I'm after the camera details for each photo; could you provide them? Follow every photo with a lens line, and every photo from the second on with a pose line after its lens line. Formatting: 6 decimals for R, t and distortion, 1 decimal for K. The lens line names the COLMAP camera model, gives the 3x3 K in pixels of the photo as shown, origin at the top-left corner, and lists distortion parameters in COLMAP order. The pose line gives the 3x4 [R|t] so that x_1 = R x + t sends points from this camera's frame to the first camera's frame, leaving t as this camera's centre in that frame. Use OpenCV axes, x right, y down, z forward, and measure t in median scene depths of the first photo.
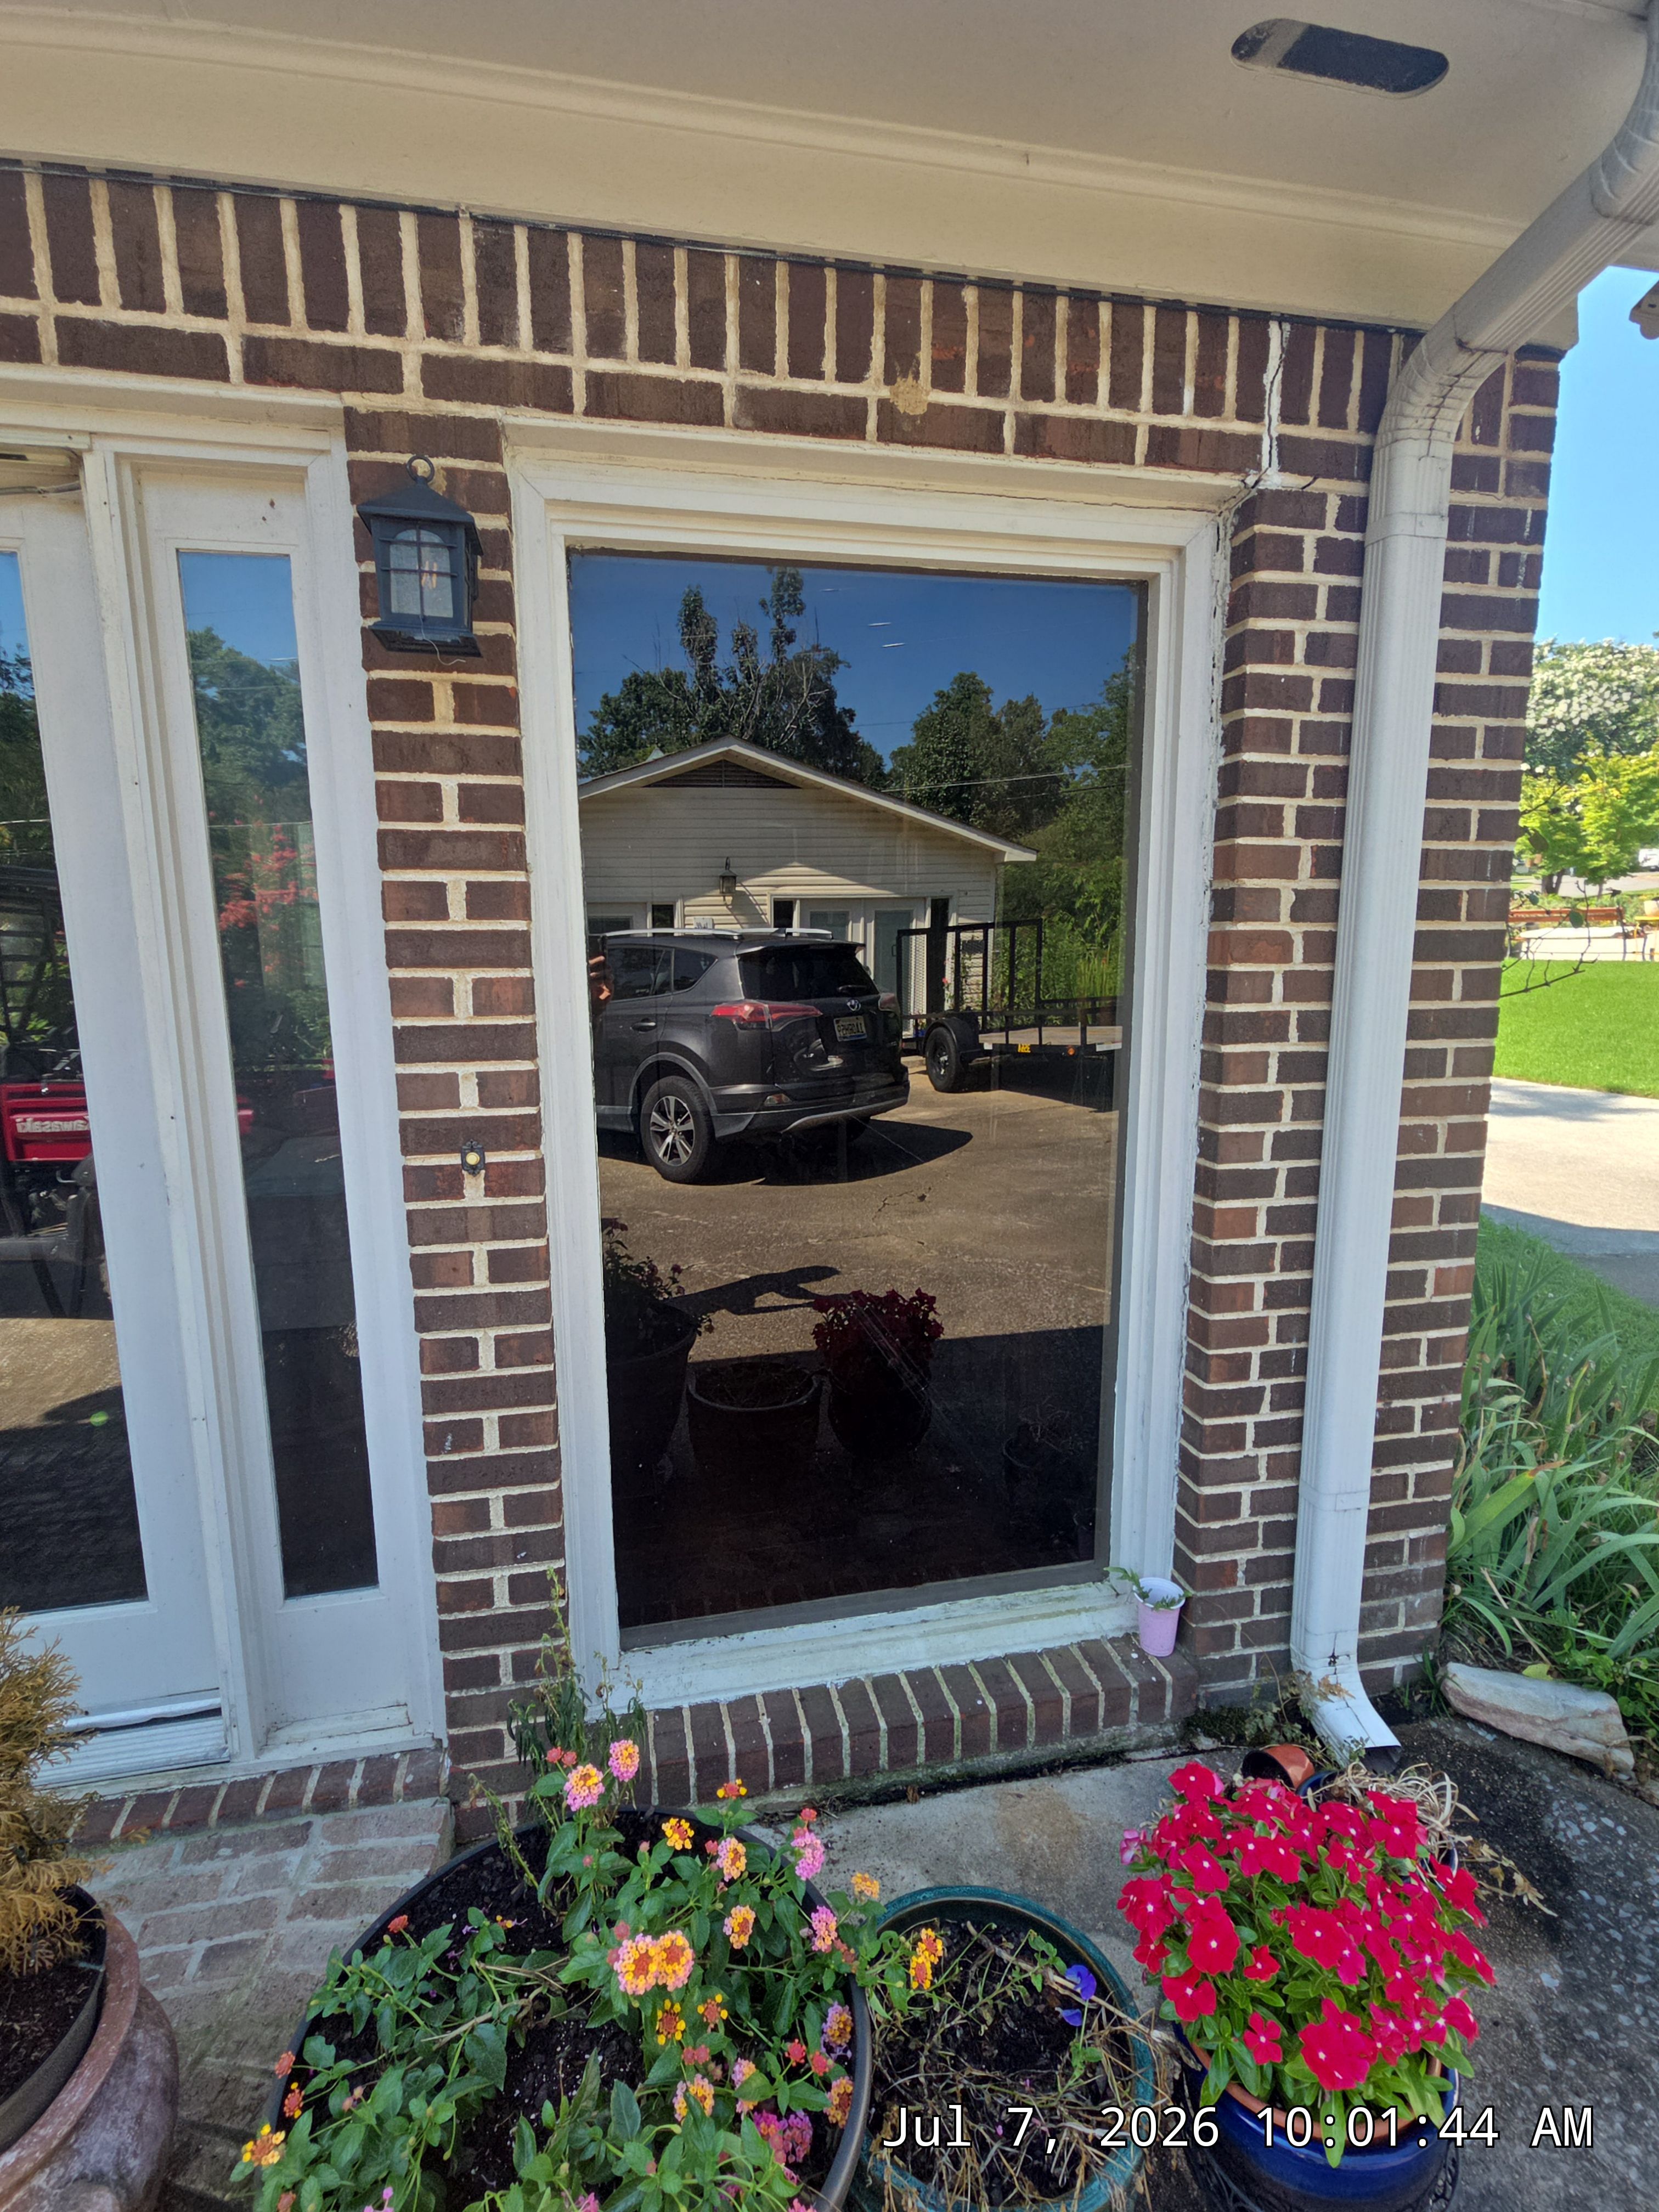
lens RADIAL K [[1099.8, 0, 829.5], [0, 1099.8, 1106.0], [0, 0, 1]] dist [0.003858, -0.000250]
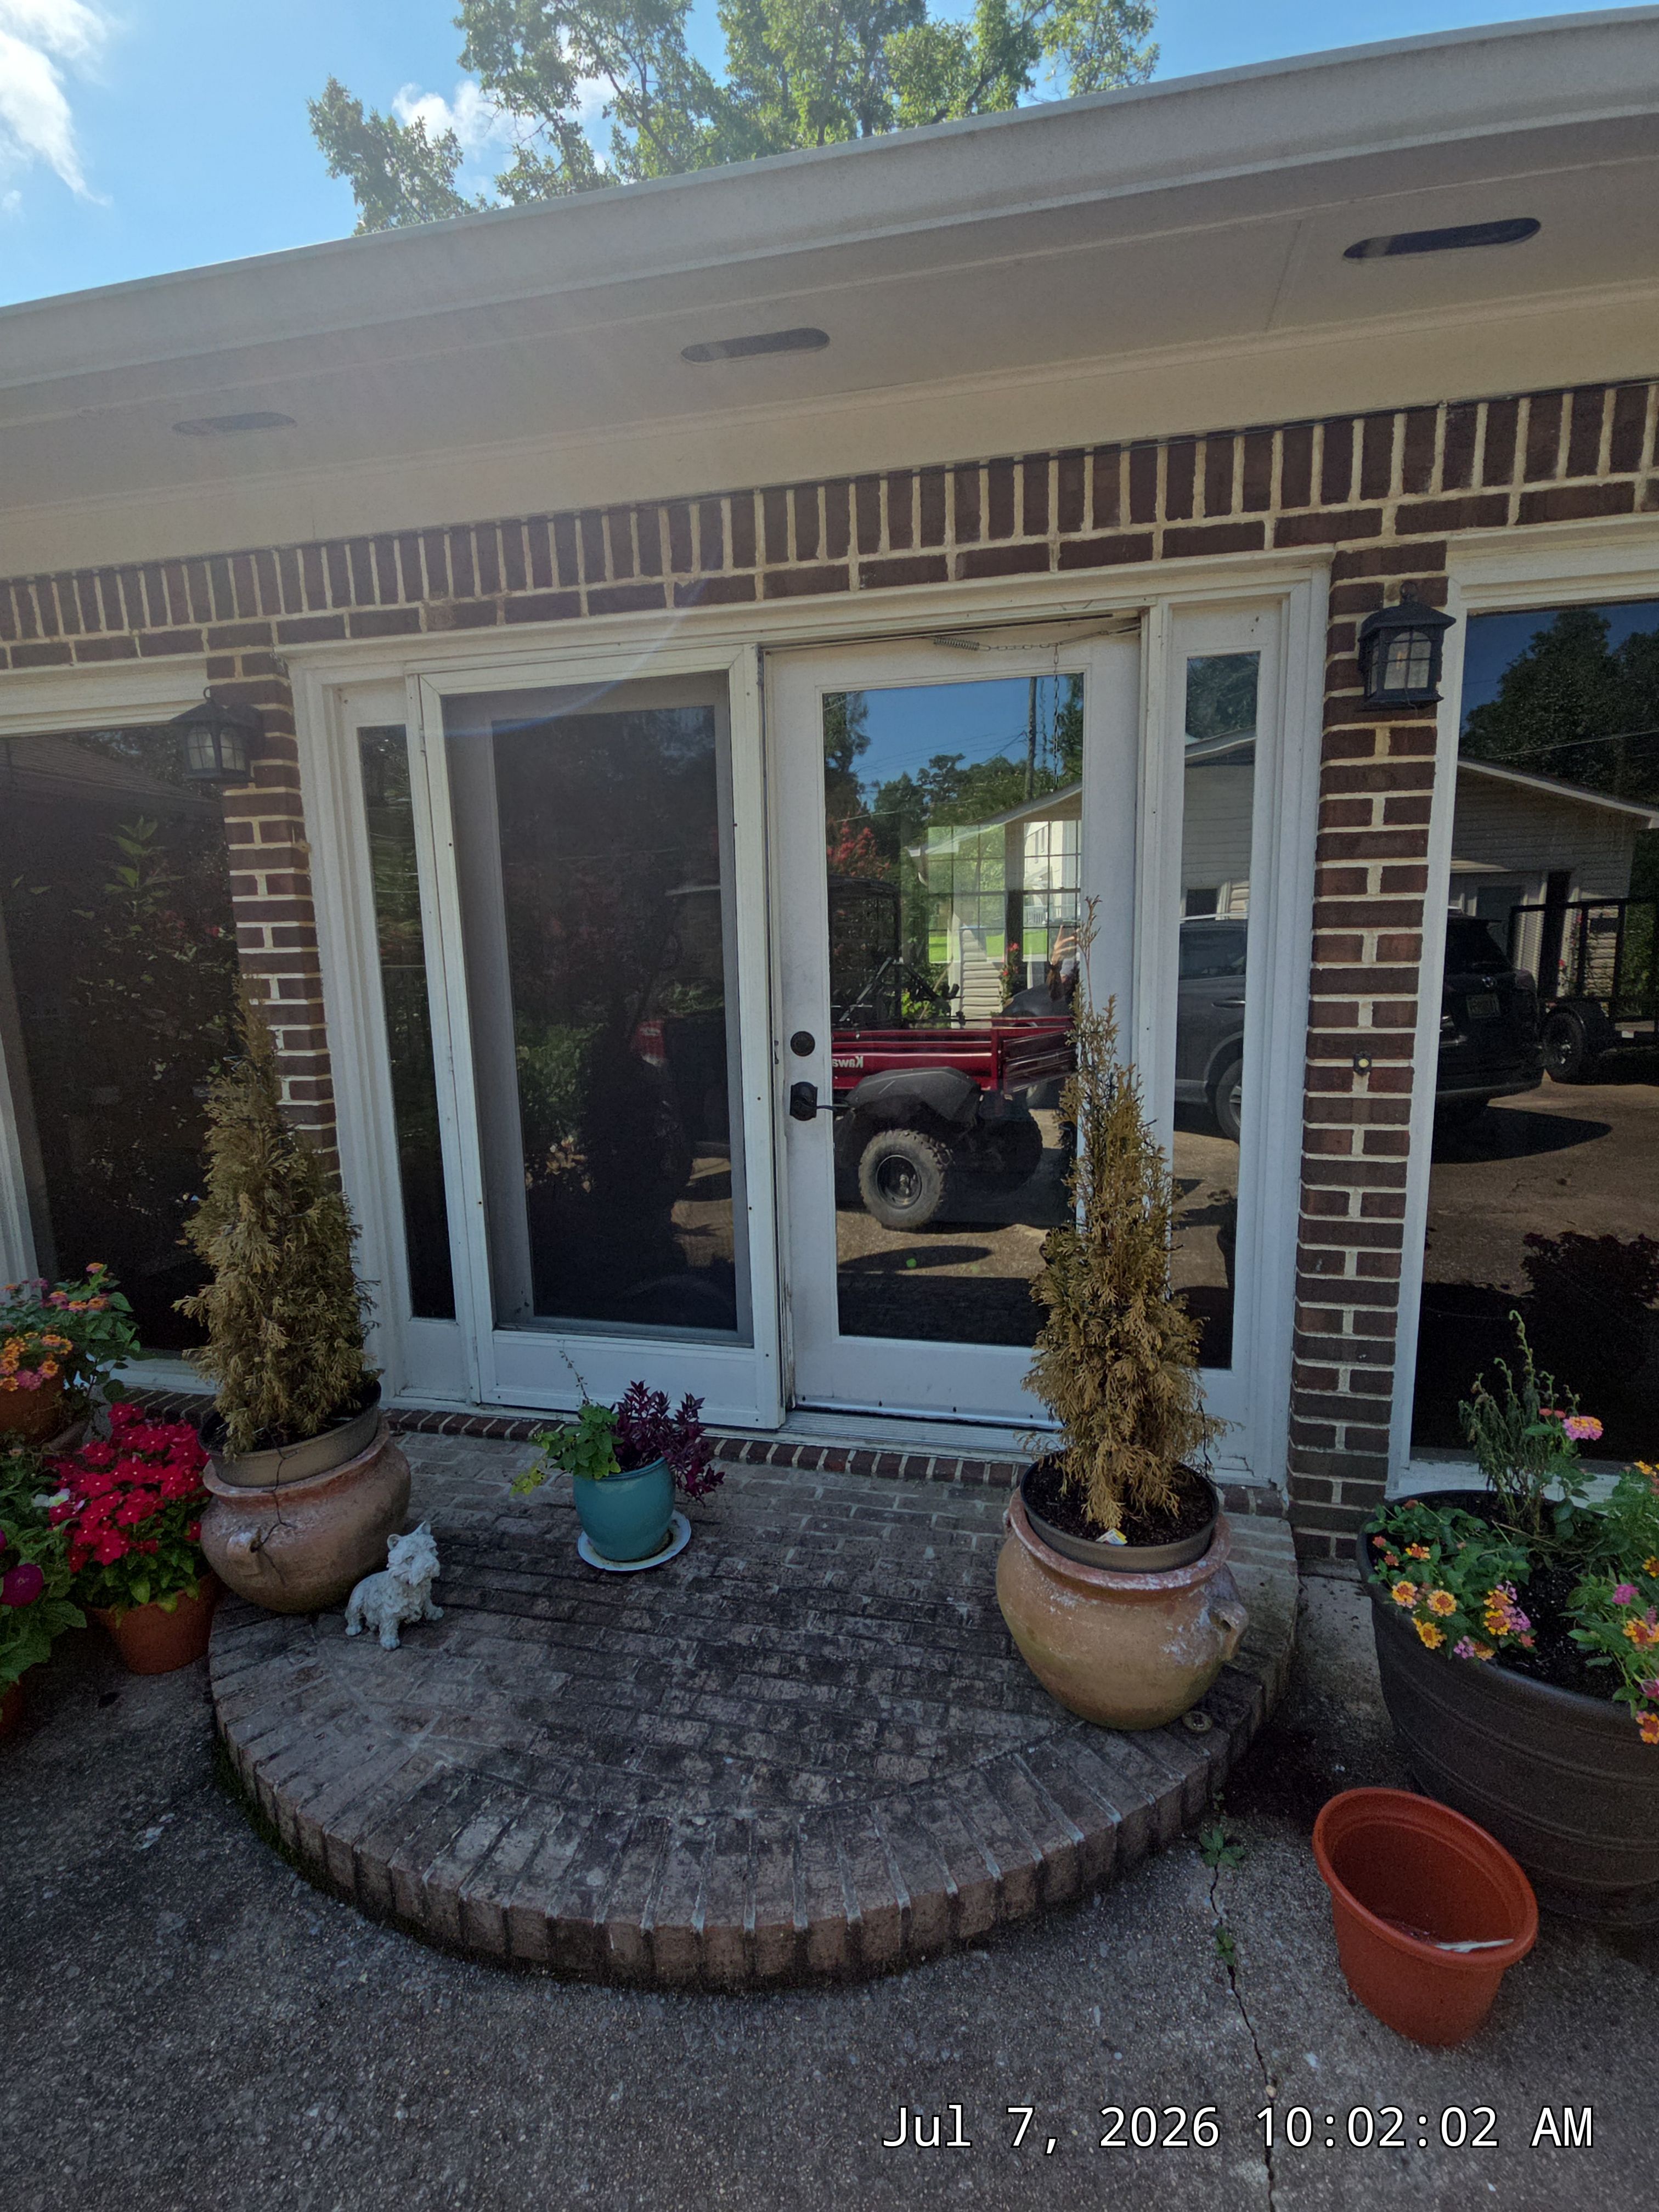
lens RADIAL K [[1077.5, 0, 829.5], [0, 1077.5, 1106.0], [0, 0, 1]] dist [-0.002814, 0.000599]
pose [[0.895366, 0.058191, -0.441512, -0.325477], [-0.051843, 0.998305, 0.026441, 0.101942], [0.442303, -0.000785, 0.896865, -0.545626]]
